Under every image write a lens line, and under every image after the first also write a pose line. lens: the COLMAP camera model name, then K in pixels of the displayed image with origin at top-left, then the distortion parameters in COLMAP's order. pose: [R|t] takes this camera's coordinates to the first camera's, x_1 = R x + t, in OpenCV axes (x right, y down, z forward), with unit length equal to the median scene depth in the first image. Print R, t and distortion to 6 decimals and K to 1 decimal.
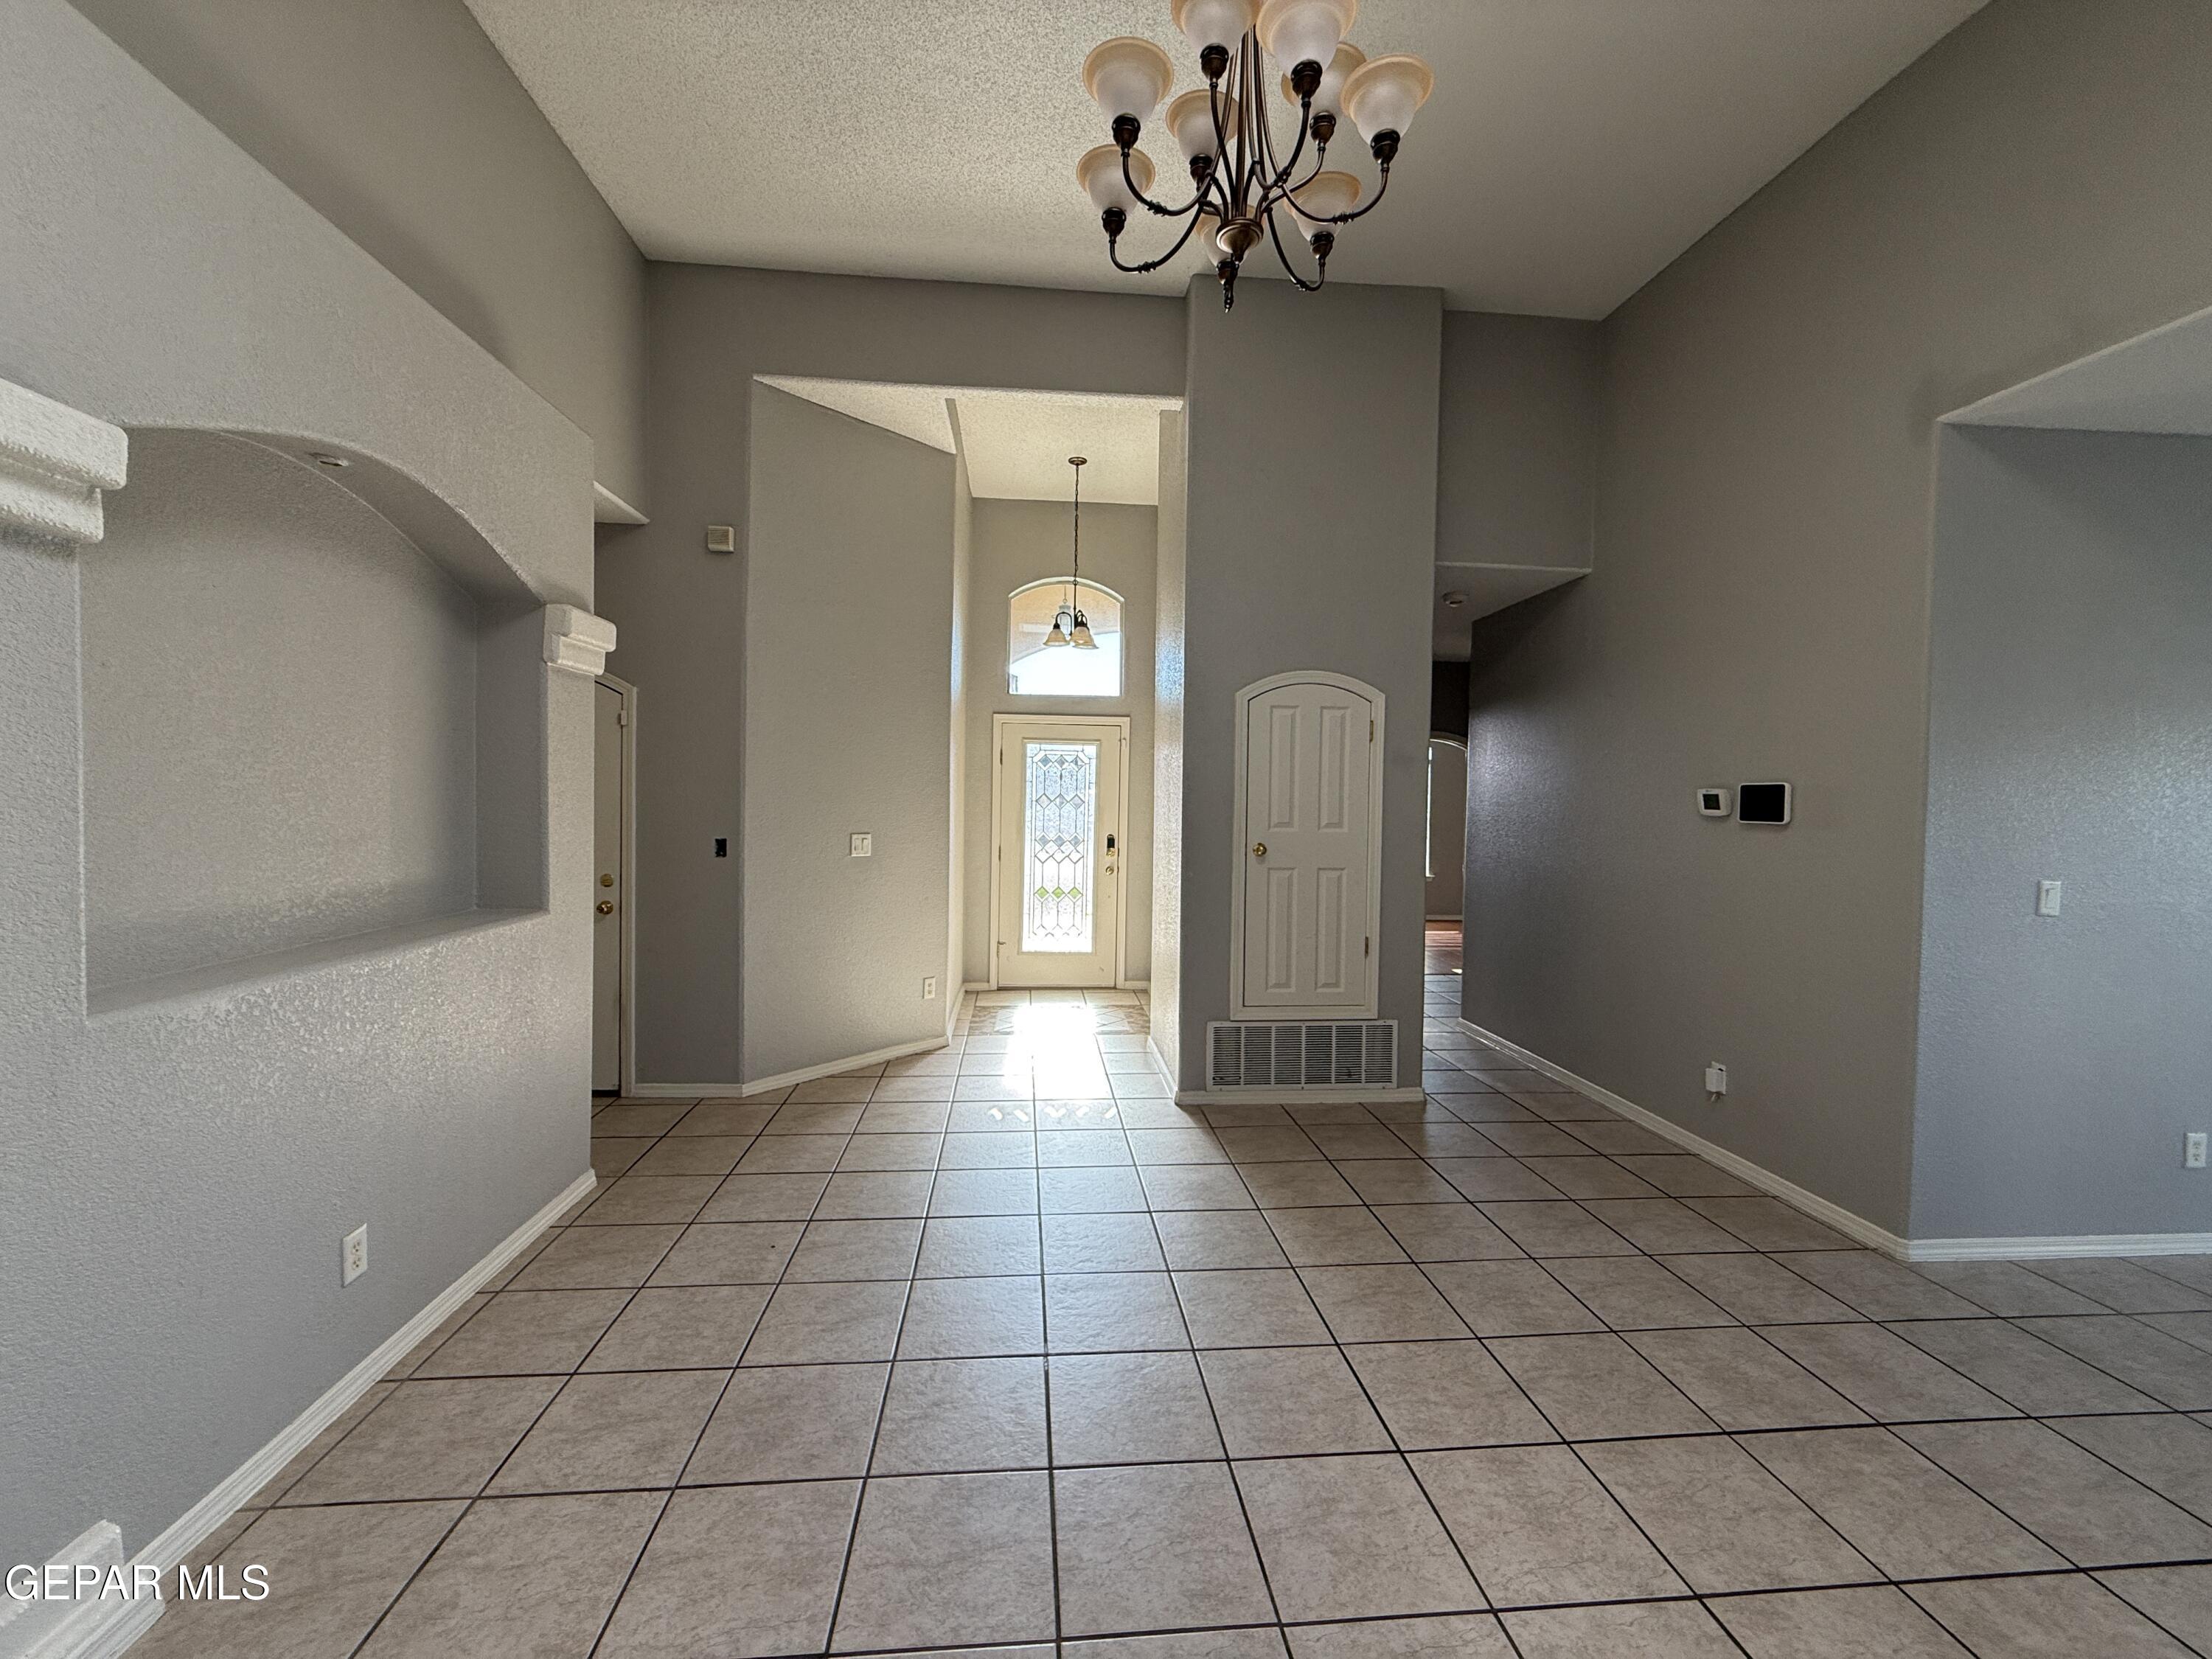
lens RADIAL K [[885.5, 0, 1107.1], [0, 885.5, 824.7], [0, 0, 1]] dist [0.002036, 0.001730]
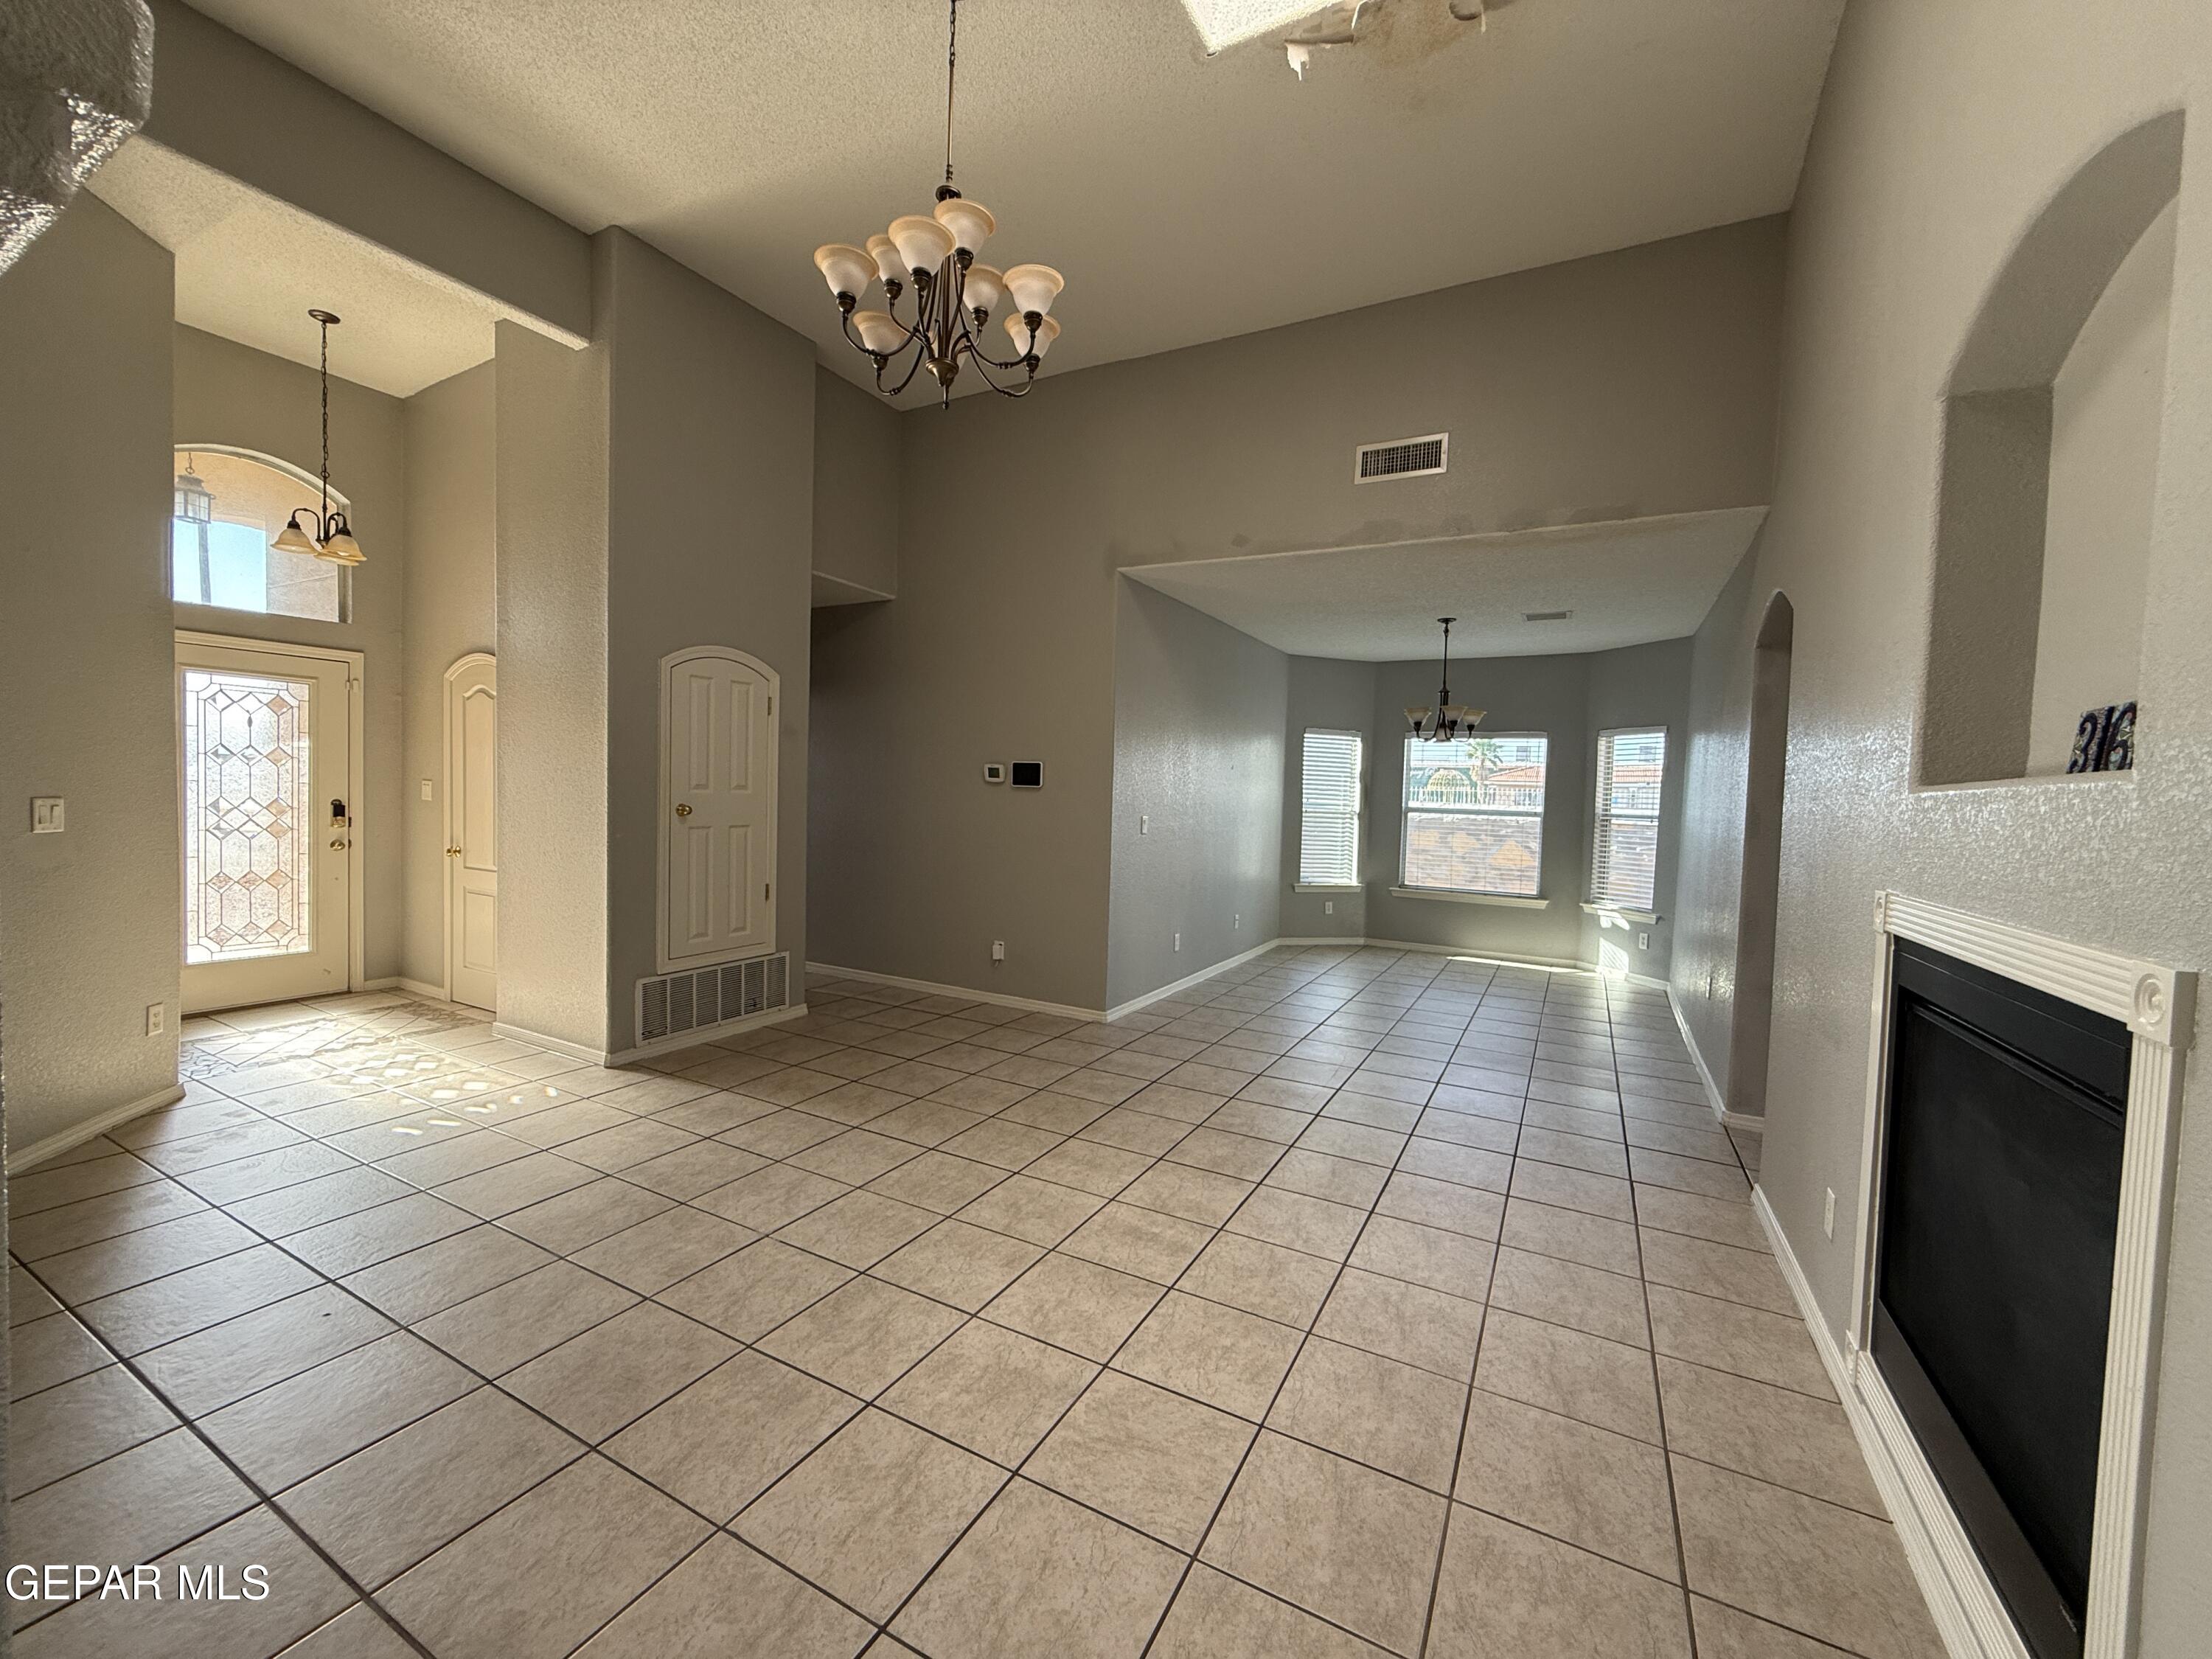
lens RADIAL K [[885.5, 0, 1091.7], [0, 885.5, 827.2], [0, 0, 1]] dist [0.002036, 0.001730]
pose [[0.559540, -0.033082, 0.828143, -0.432952], [0.000502, 0.999216, 0.039577, 0.006860], [-0.828803, -0.021729, 0.559118, 0.000261]]
